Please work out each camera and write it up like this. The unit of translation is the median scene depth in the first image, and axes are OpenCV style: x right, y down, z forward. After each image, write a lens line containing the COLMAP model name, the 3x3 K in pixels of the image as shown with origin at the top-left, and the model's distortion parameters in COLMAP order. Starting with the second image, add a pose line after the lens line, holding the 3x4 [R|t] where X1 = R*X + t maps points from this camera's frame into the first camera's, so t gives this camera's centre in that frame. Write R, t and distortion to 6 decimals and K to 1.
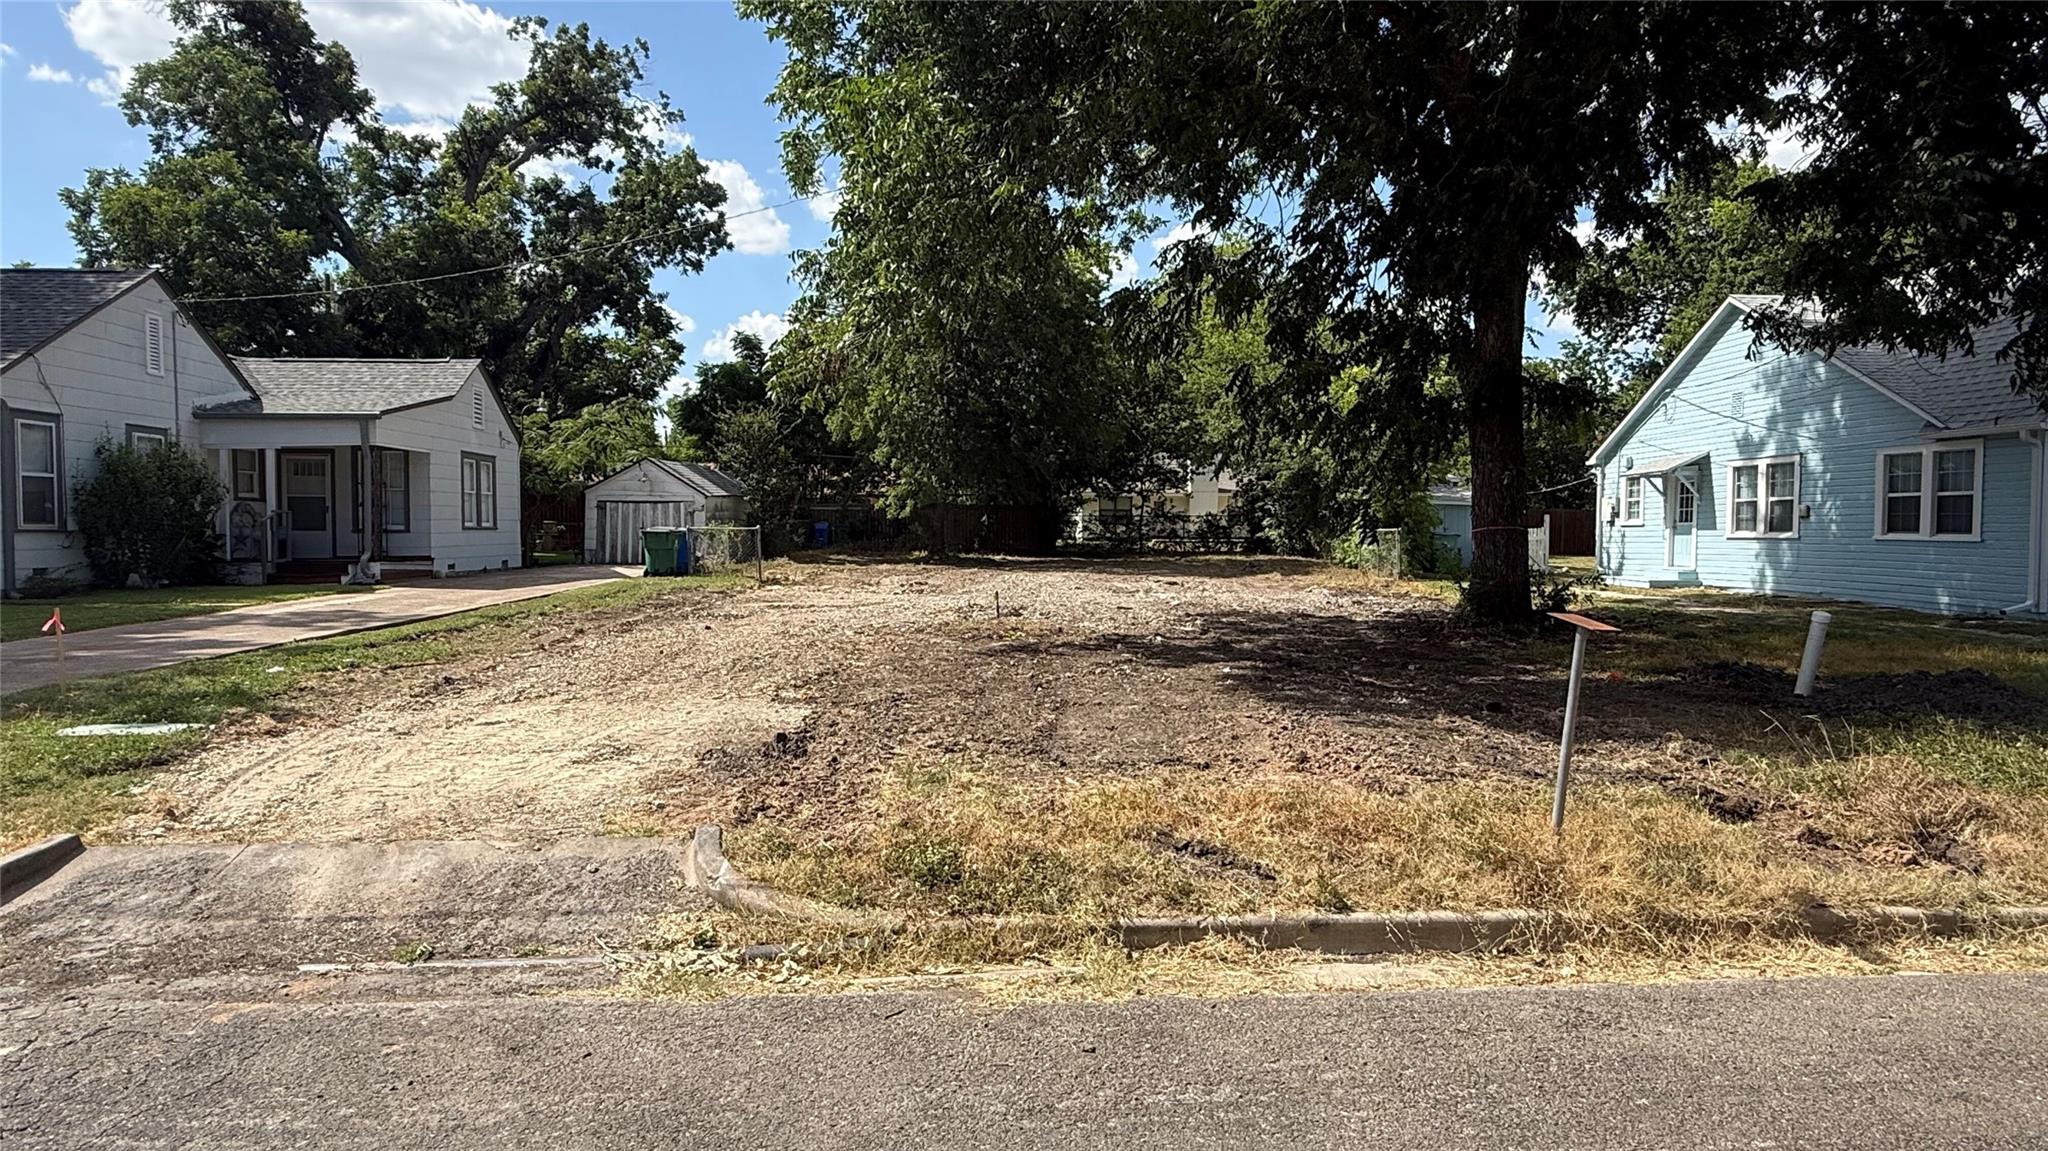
lens RADIAL K [[1106.3, 0, 1027.9], [0, 1106.3, 579.9], [0, 0, 1]] dist [0.004965, 0.001076]
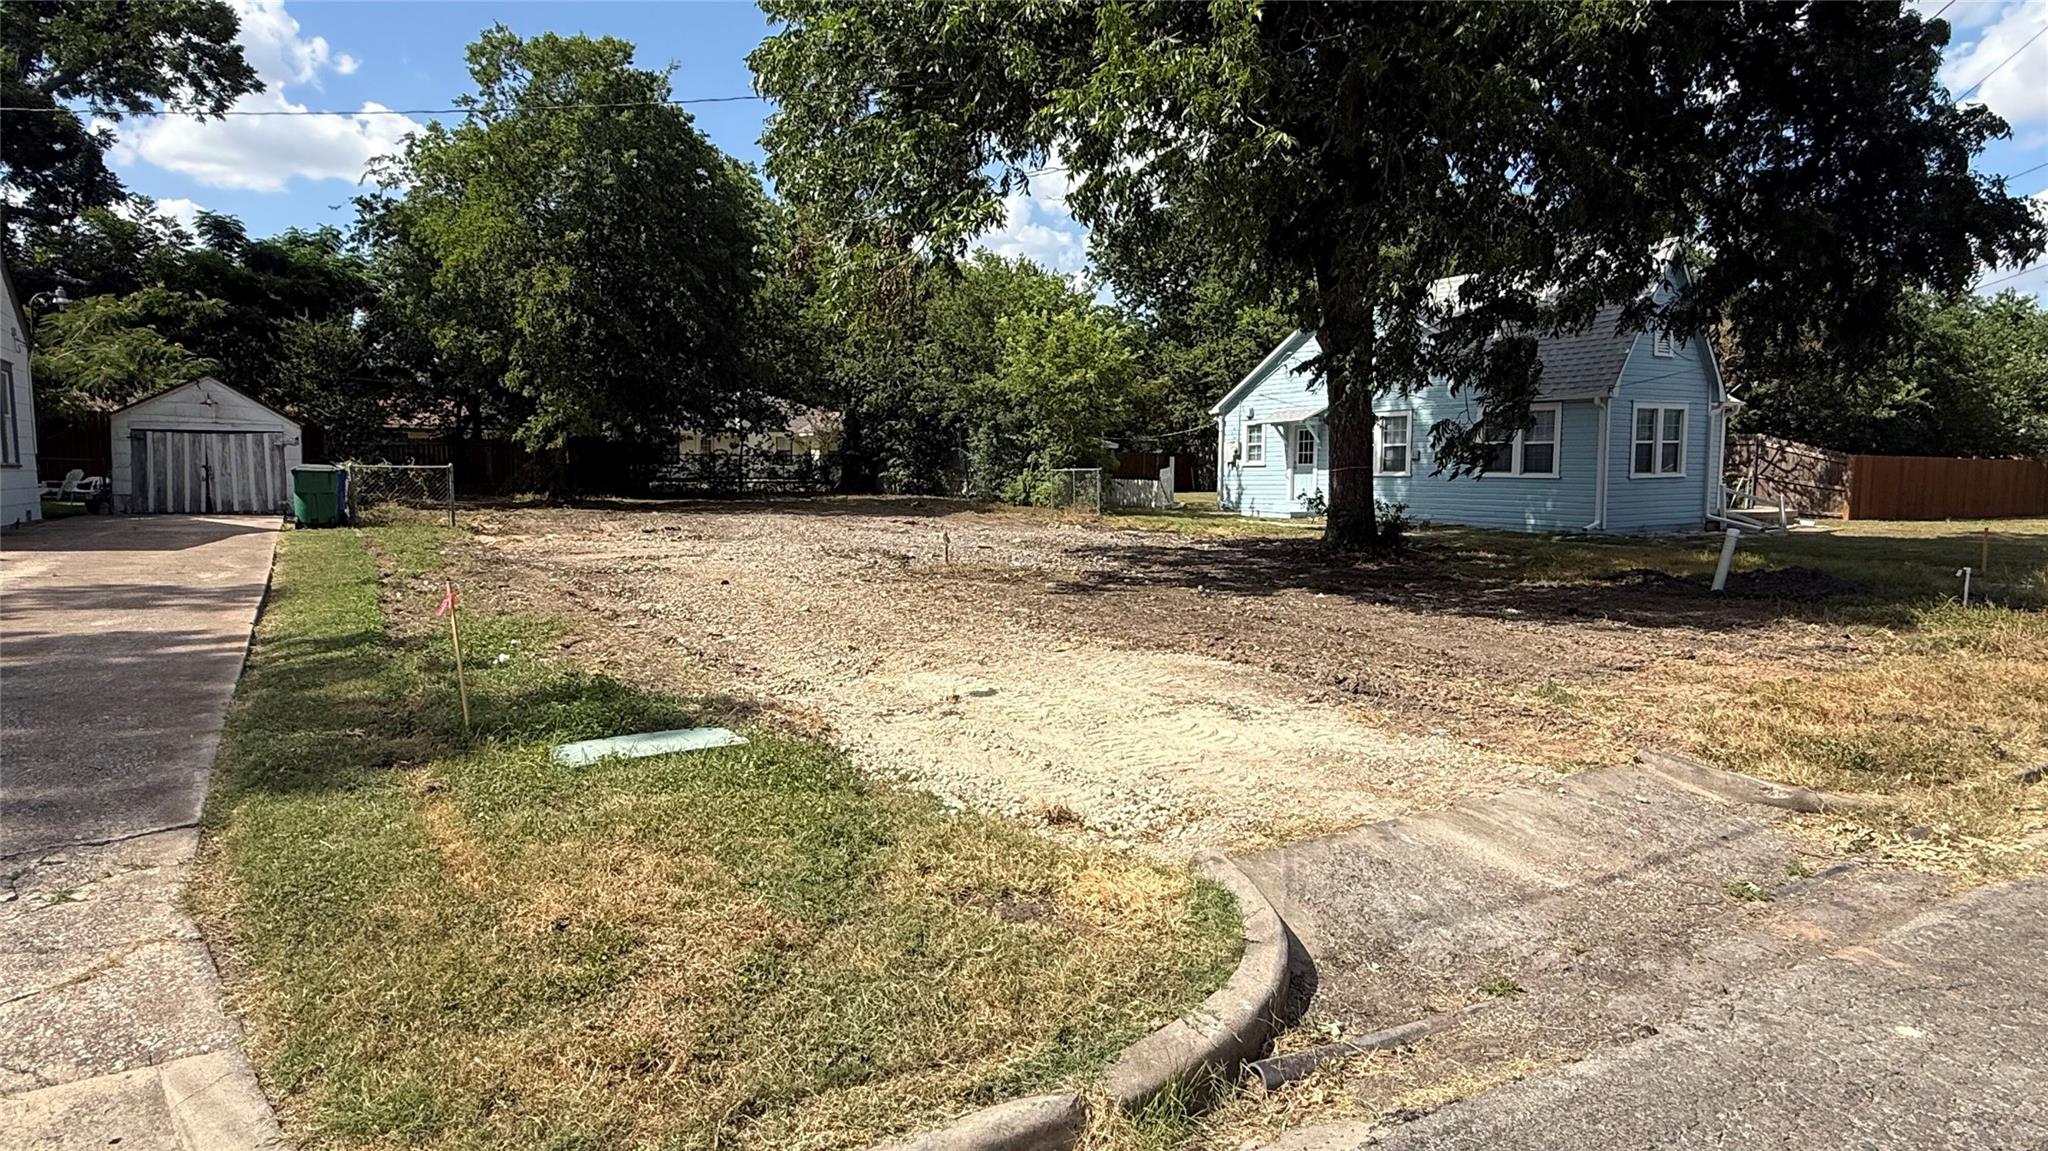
lens RADIAL K [[1106.3, 0, 1024.4], [0, 1106.3, 578.0], [0, 0, 1]] dist [0.004965, 0.001076]
pose [[0.881367, -0.045403, 0.470245, -0.251897], [0.020601, 0.998118, 0.057758, -0.003006], [-0.471982, -0.041219, 0.880644, 0.068694]]
